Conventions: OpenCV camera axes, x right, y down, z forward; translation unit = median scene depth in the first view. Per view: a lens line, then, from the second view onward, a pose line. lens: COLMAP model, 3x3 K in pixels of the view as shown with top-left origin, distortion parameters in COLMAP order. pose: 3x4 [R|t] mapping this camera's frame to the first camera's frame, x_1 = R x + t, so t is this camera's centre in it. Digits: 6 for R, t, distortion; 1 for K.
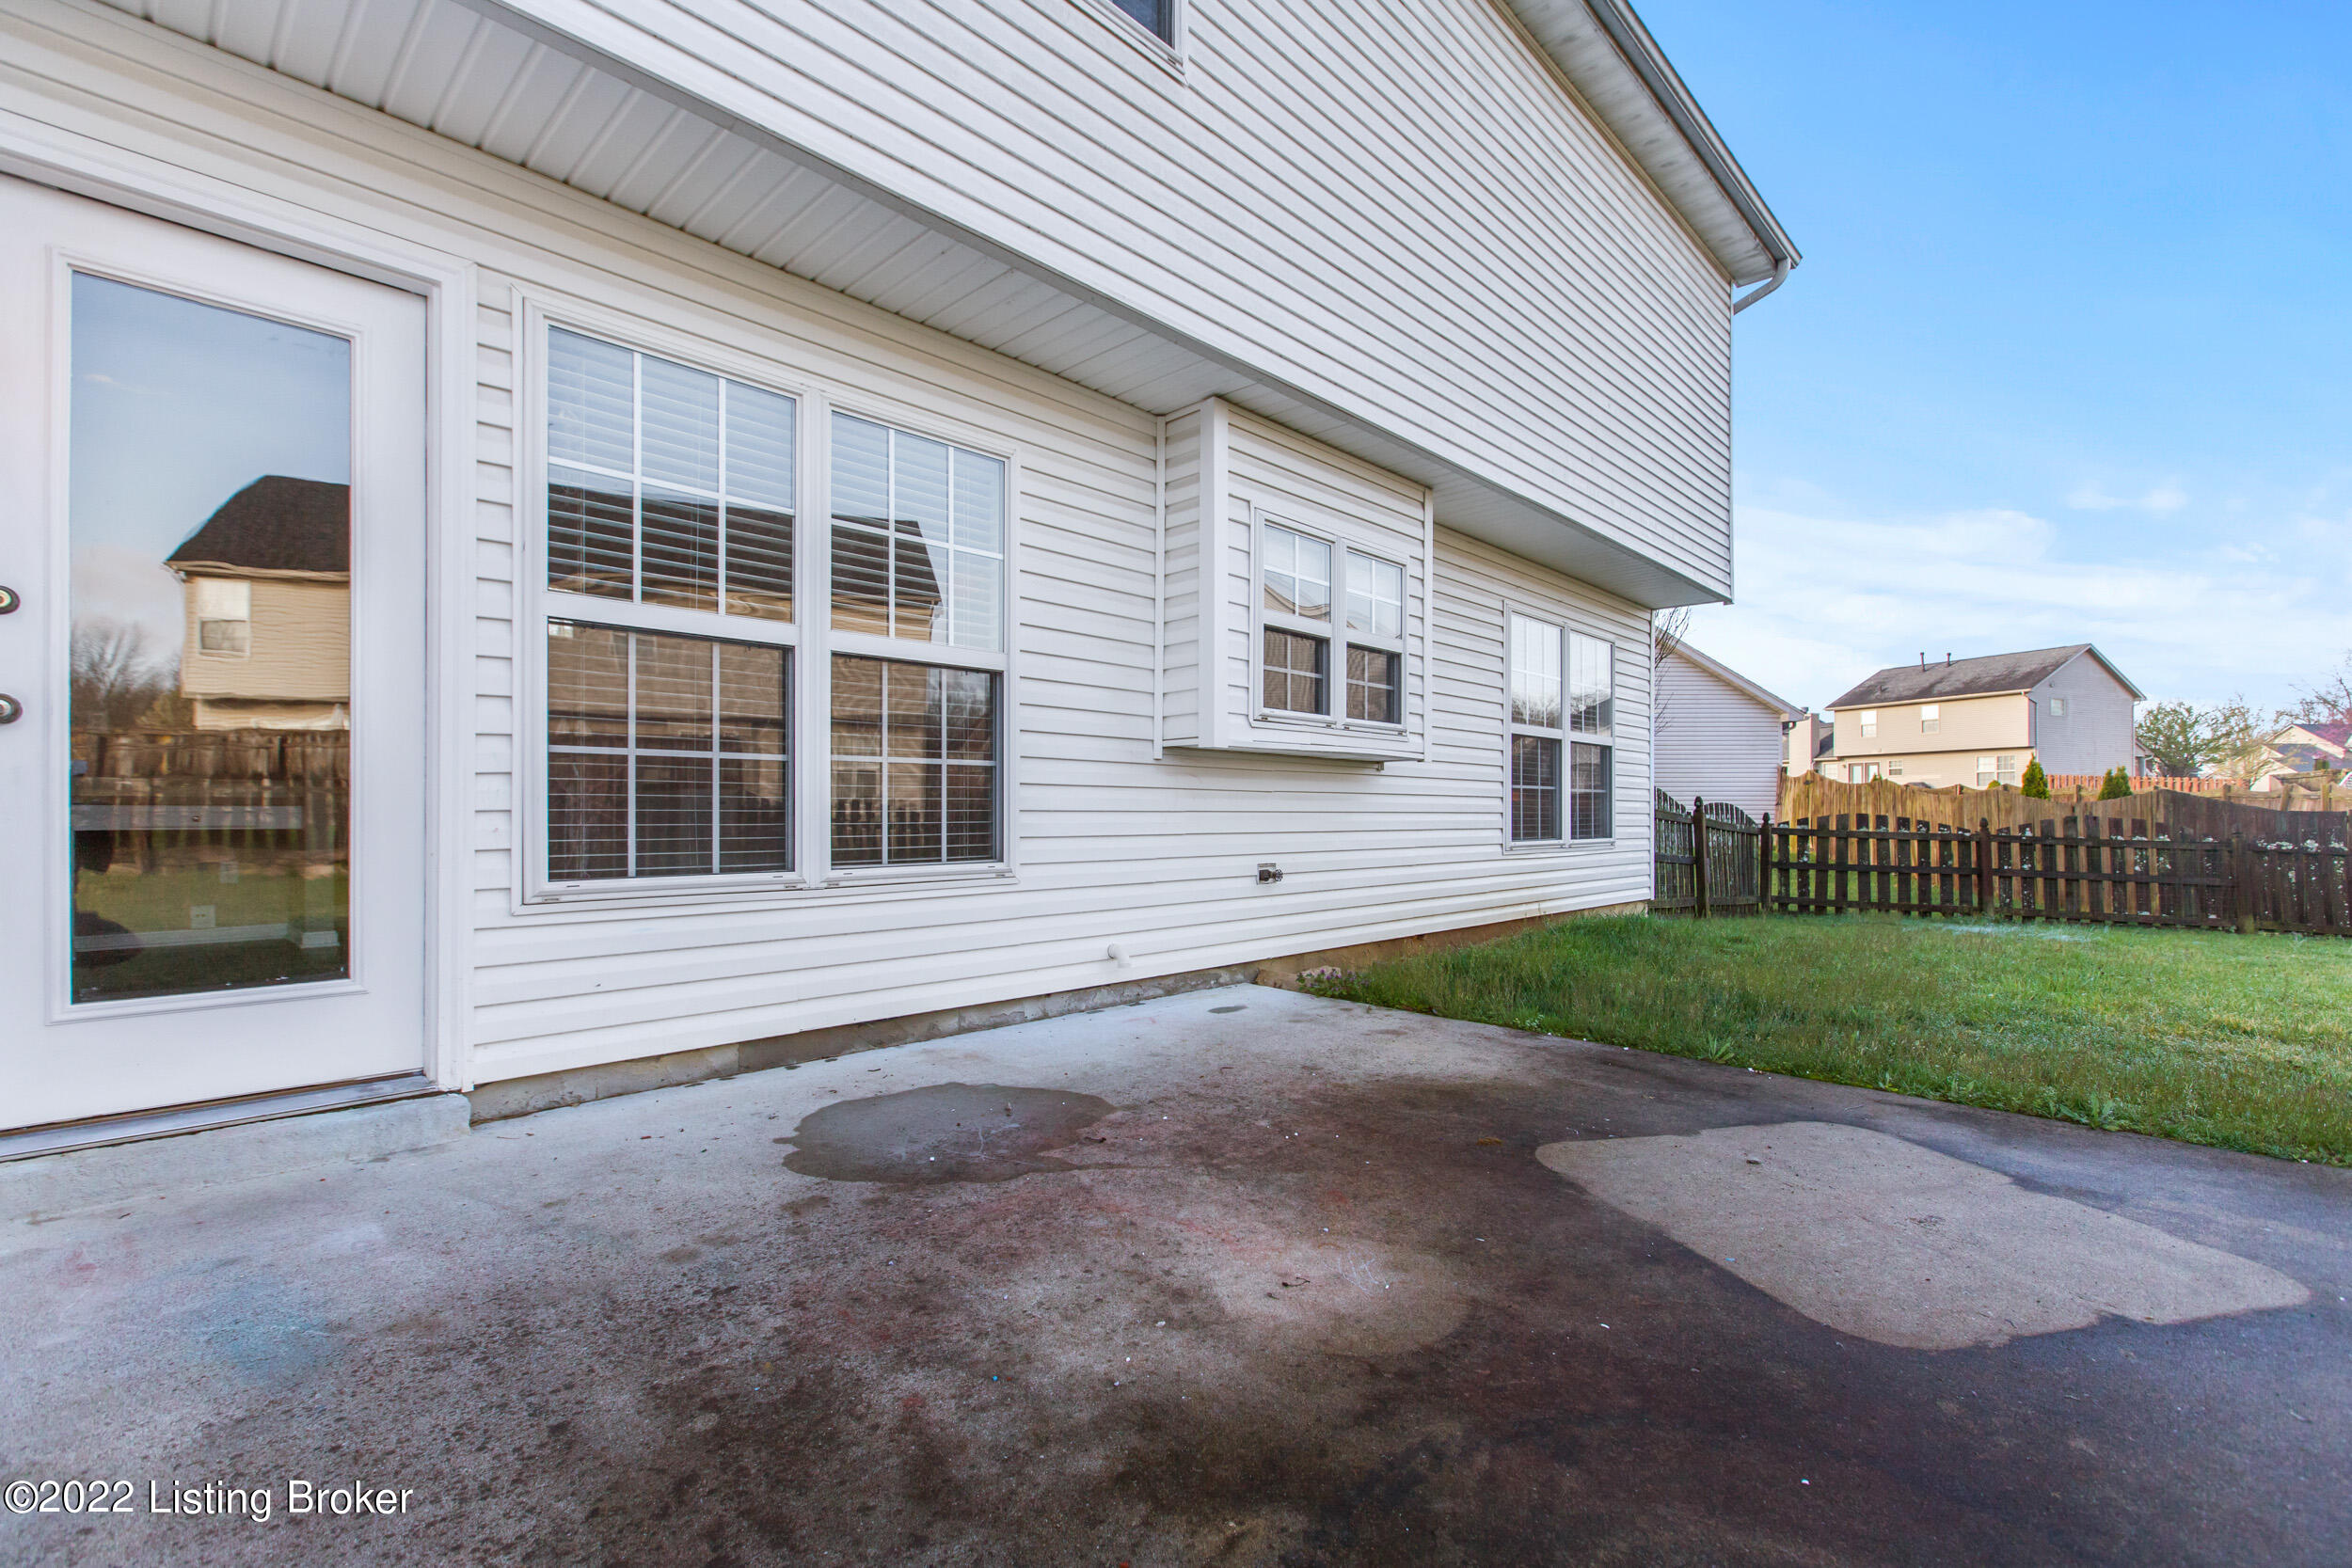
lens RADIAL K [[1033.2, 0, 1168.1], [0, 1033.2, 802.5], [0, 0, 1]] dist [-0.001985, -0.000084]
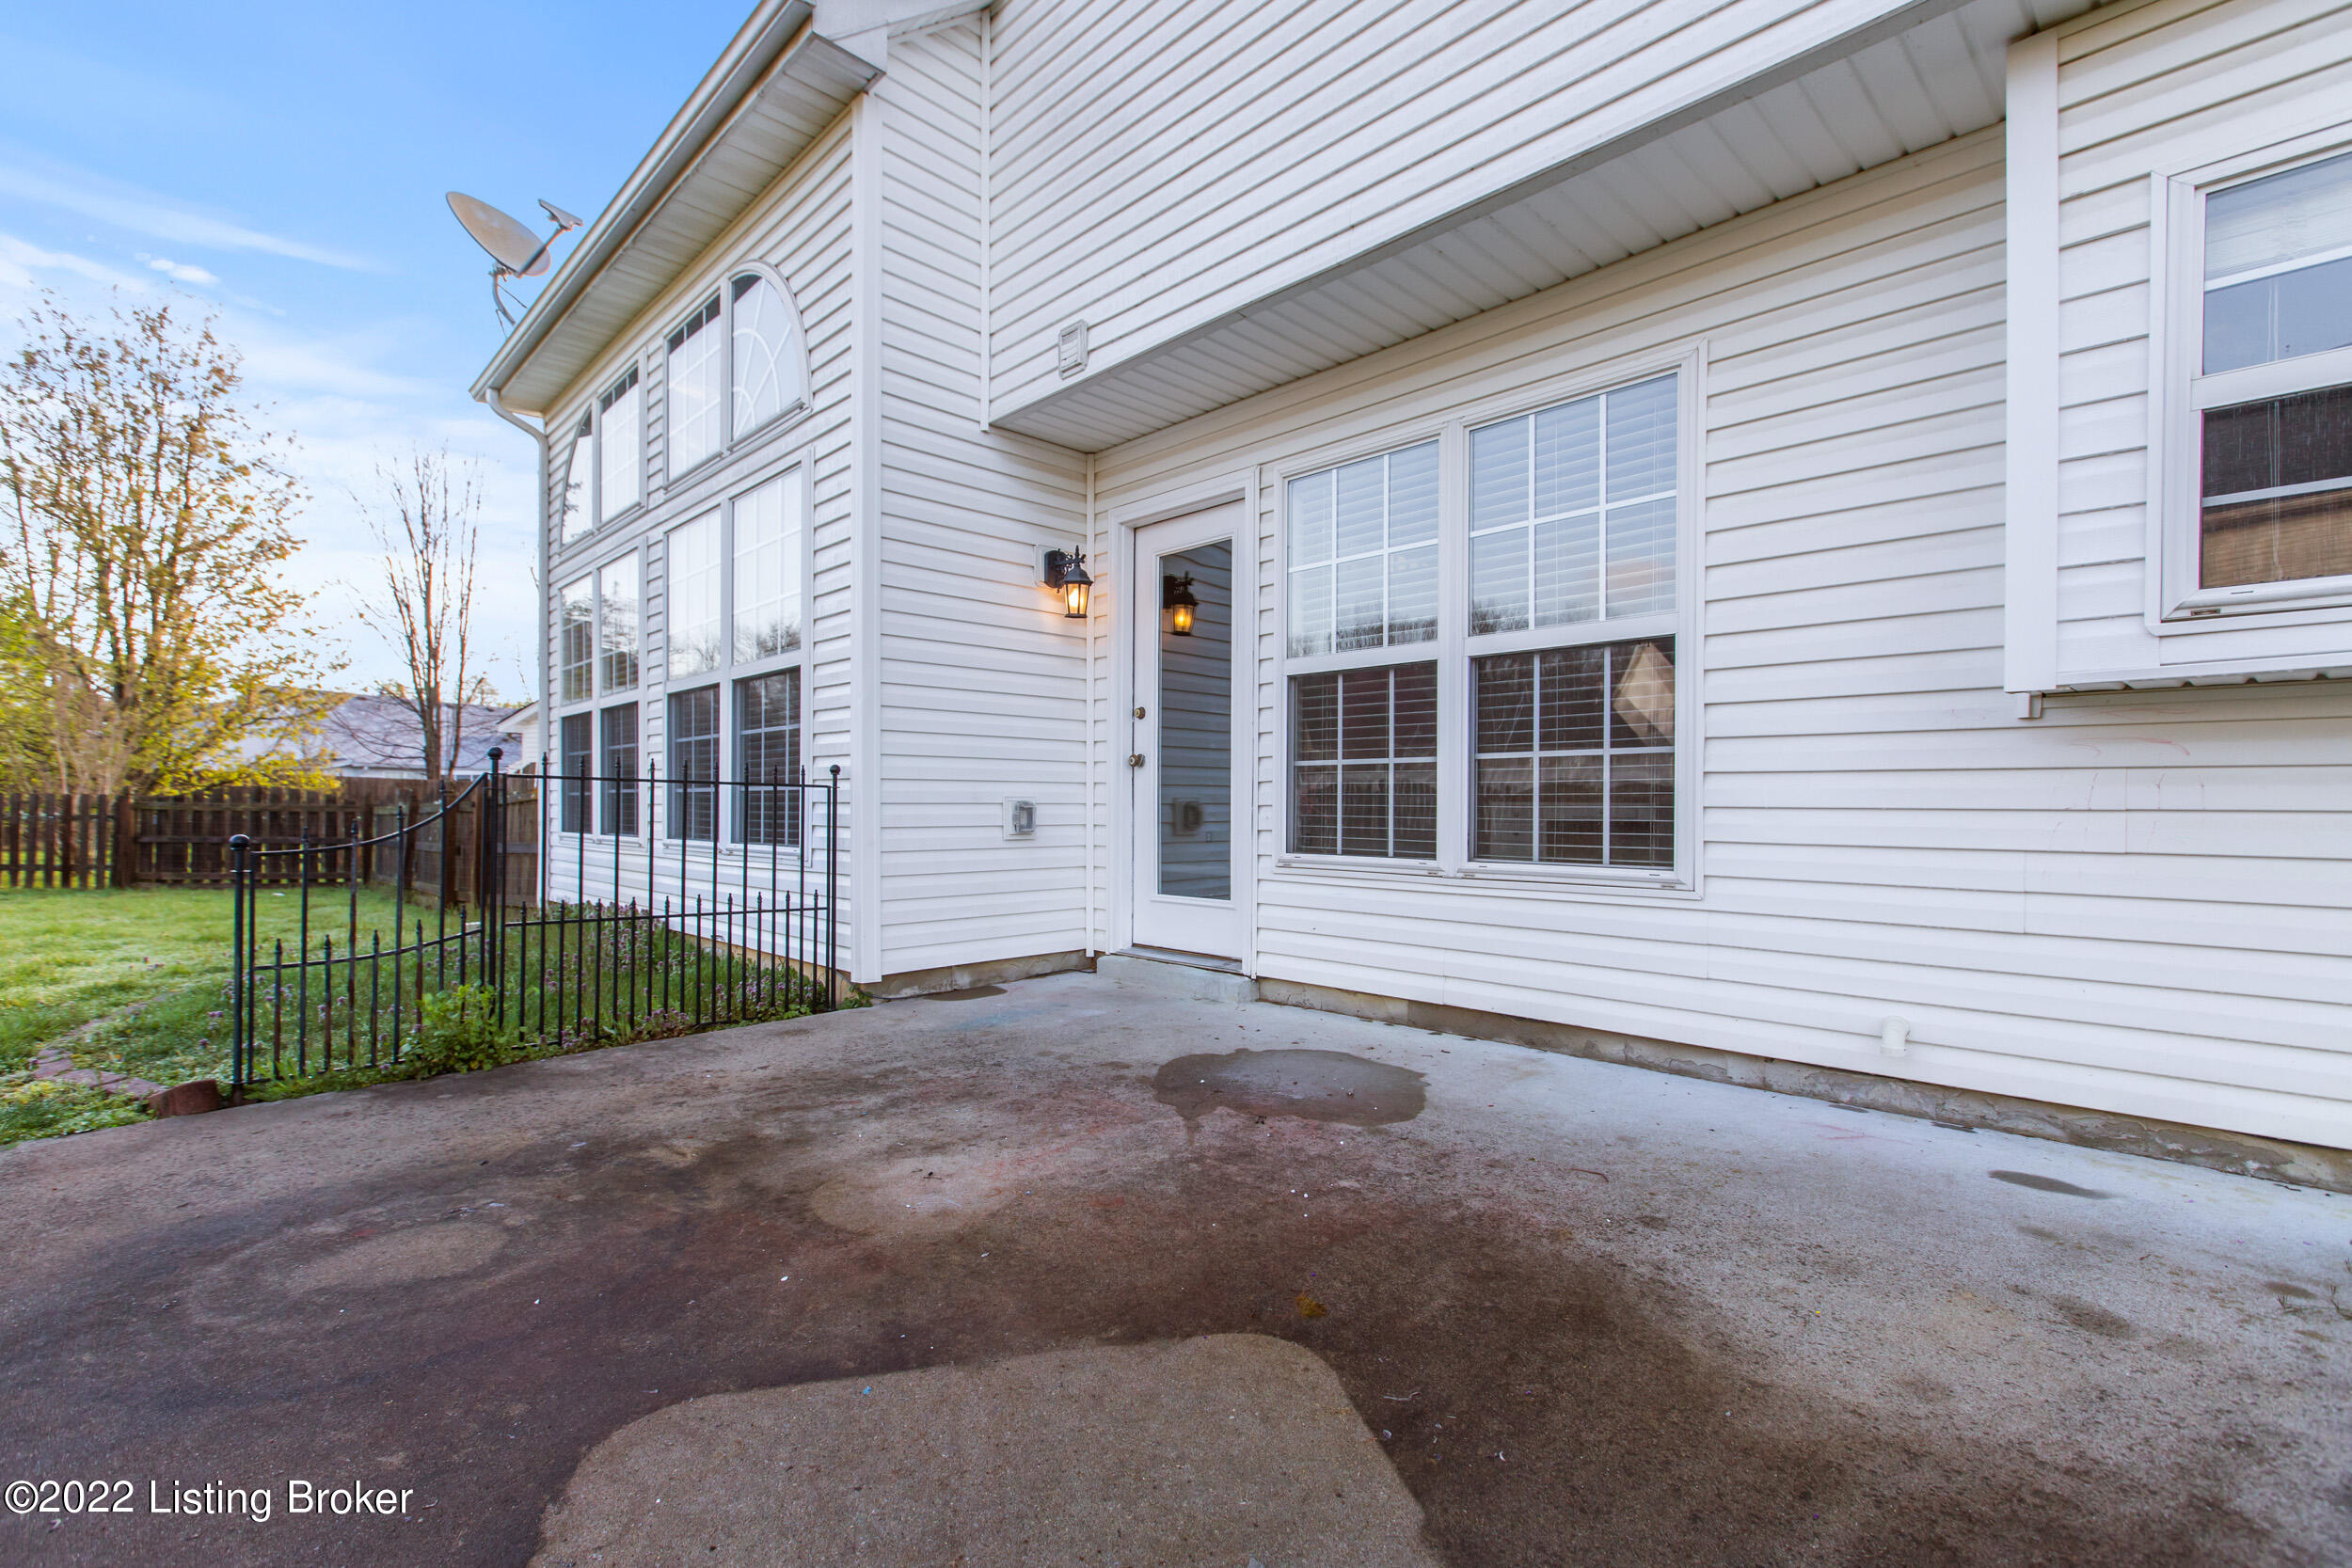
lens RADIAL K [[1033.2, 0, 1168.3], [0, 1033.2, 801.0], [0, 0, 1]] dist [-0.001985, -0.000084]
pose [[-0.016951, -0.004168, -0.999848, 0.930629], [0.005251, 0.999977, -0.004257, 0.007066], [0.999843, -0.005322, -0.016929, 0.881472]]
